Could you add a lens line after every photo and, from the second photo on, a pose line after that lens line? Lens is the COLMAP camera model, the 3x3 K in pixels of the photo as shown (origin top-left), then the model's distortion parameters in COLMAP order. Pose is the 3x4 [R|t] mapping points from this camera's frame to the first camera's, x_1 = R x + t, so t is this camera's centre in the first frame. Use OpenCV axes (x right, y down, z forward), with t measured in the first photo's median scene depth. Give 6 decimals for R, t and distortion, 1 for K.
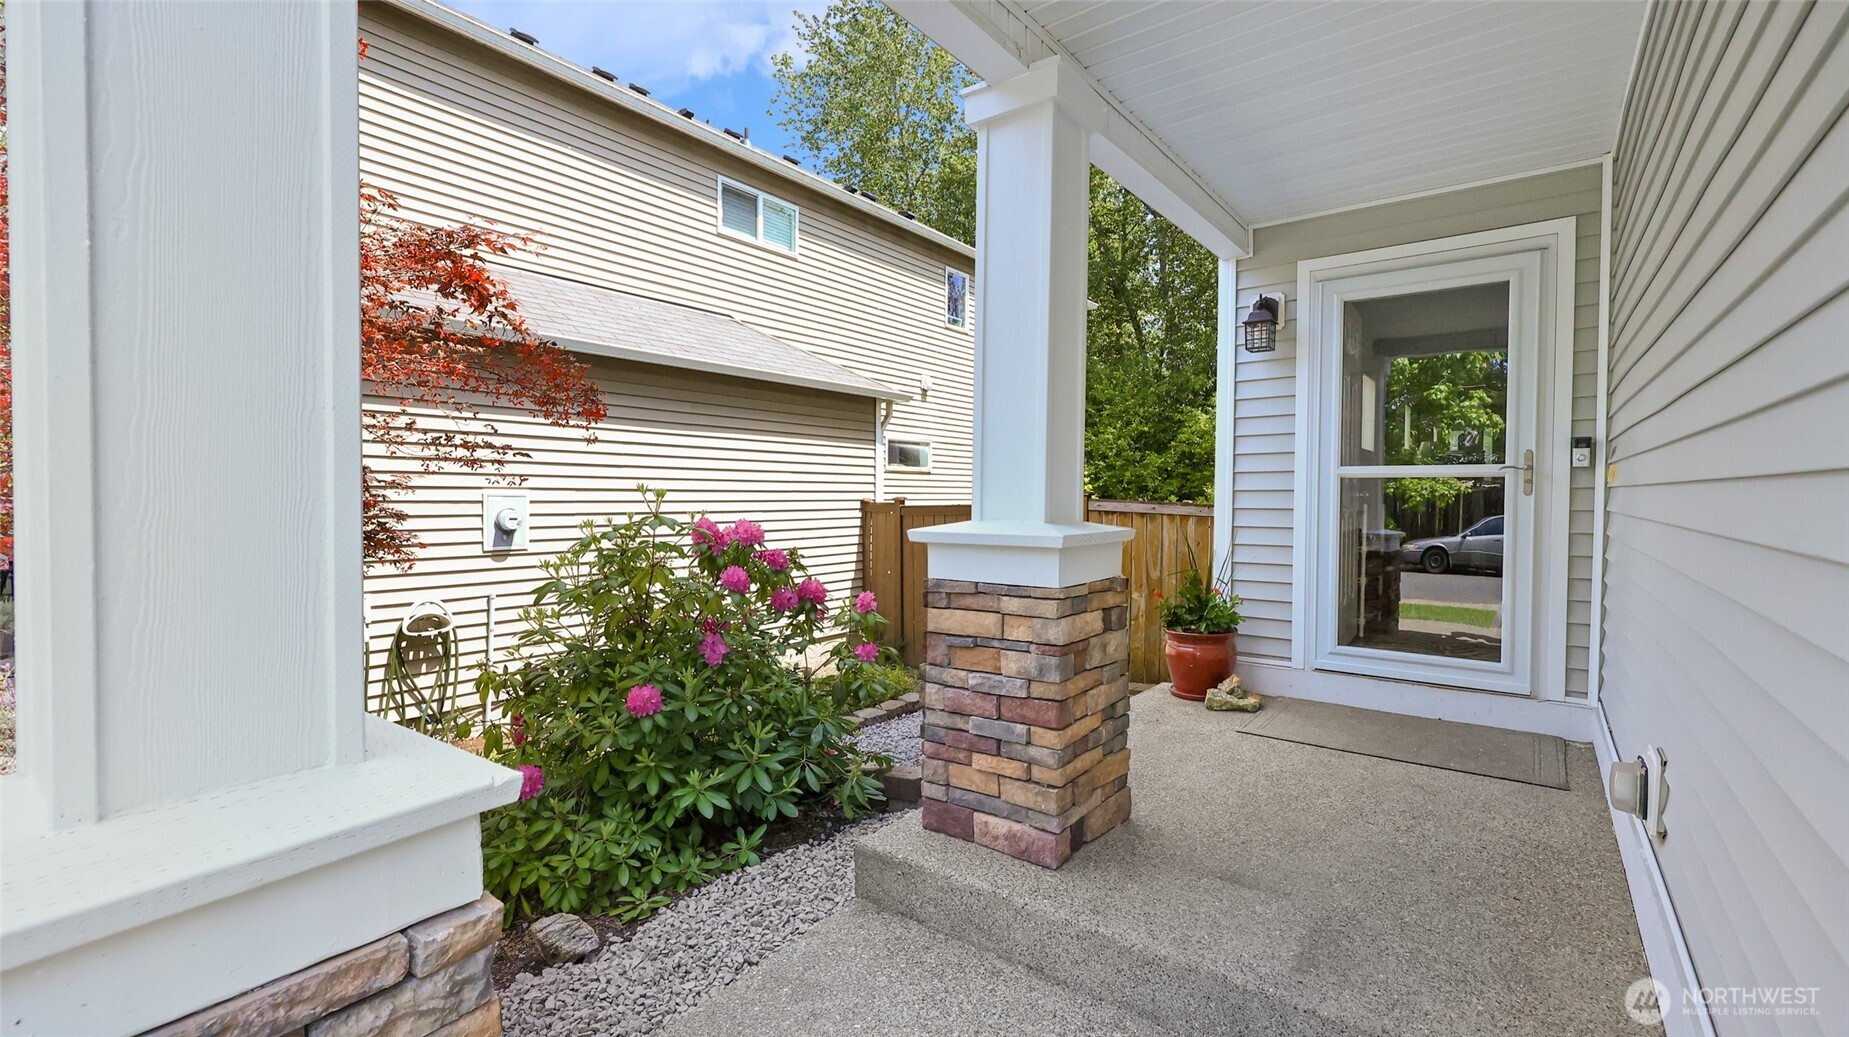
lens RADIAL K [[780.3, 0, 924.5], [0, 780.3, 518.5], [0, 0, 1]] dist [0.001109, 0.000099]
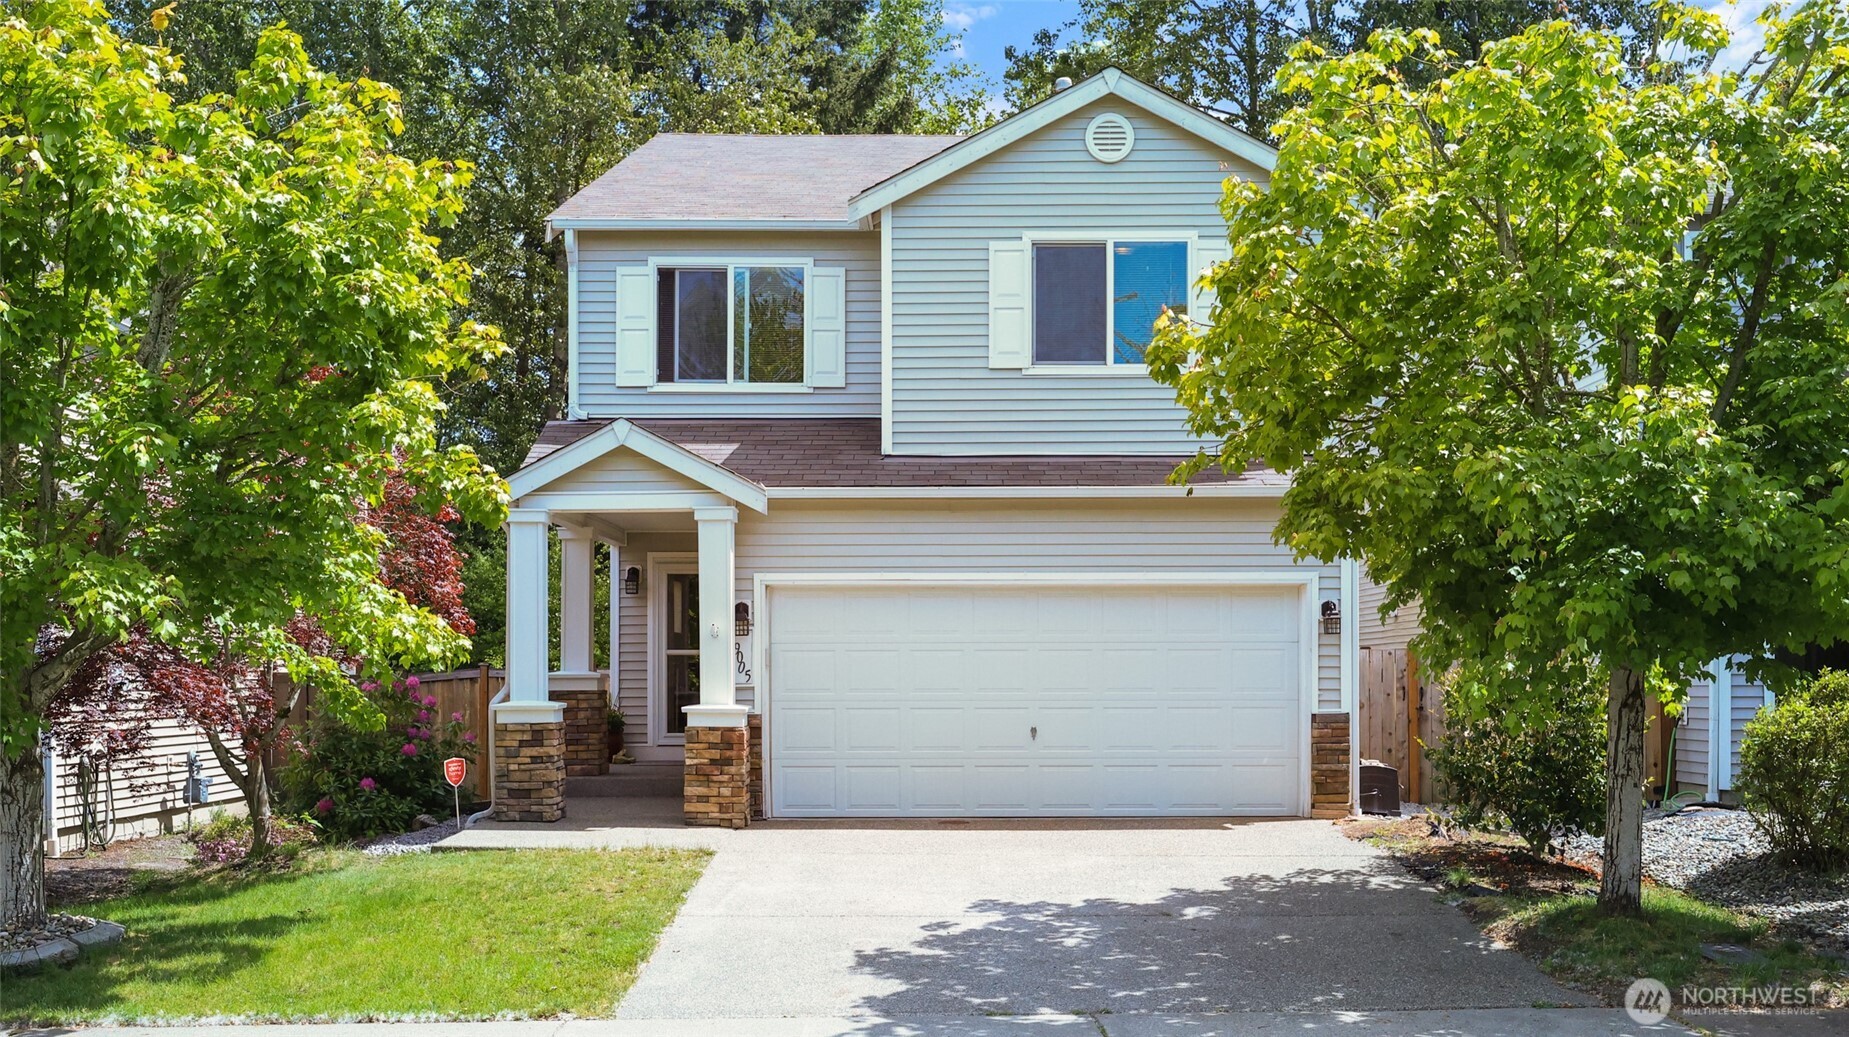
lens RADIAL K [[2251.4, 0, 1044.4], [0, 2251.4, 522.4], [0, 0, 1]] dist [-0.029723, 0.041123]
pose [[0.781270, 0.034057, 0.623263, -2.475298], [0.027351, 0.995683, -0.088692, 0.158417], [-0.623593, 0.086340, 0.776966, -4.396534]]
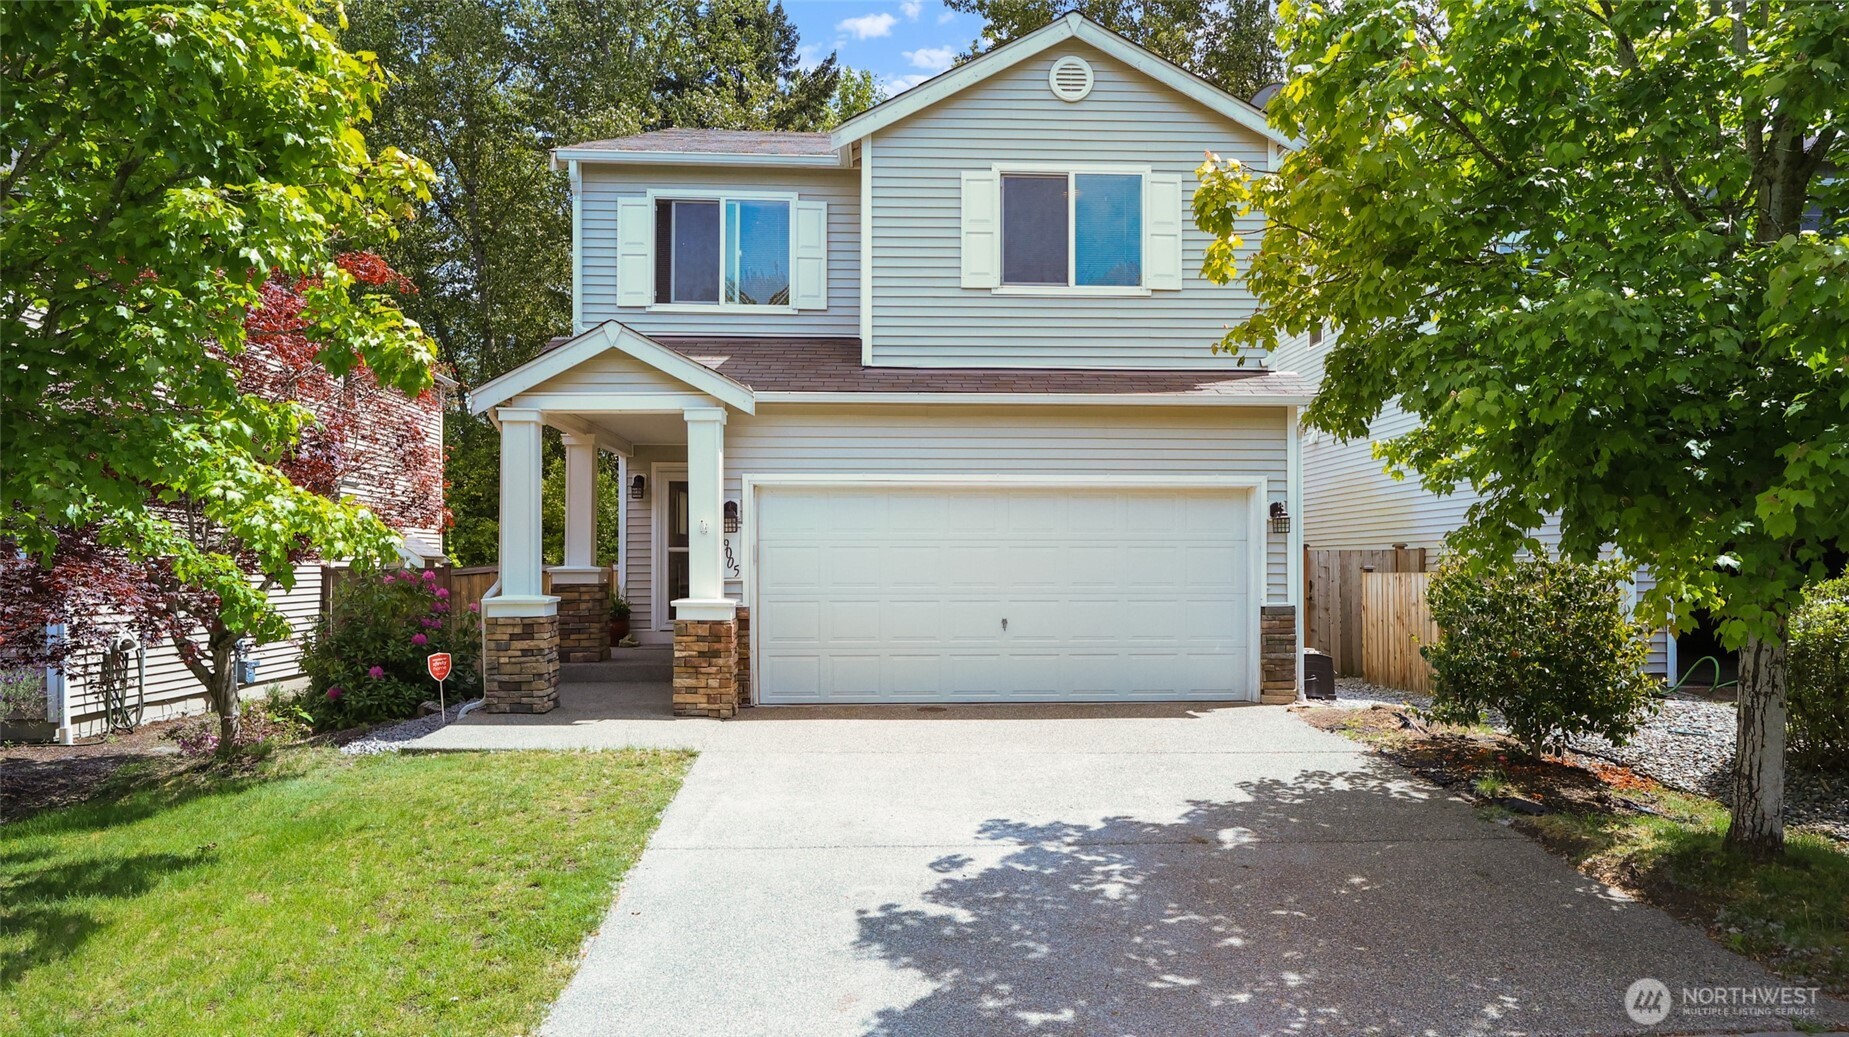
lens RADIAL K [[1327.7, 0, 977.9], [0, 1327.7, 502.5], [0, 0, 1]] dist [0.001375, -0.004652]
pose [[0.756359, 0.024761, 0.653688, -1.447765], [0.026415, 0.997312, -0.068341, 0.102961], [-0.653623, 0.068957, 0.753672, -2.758906]]
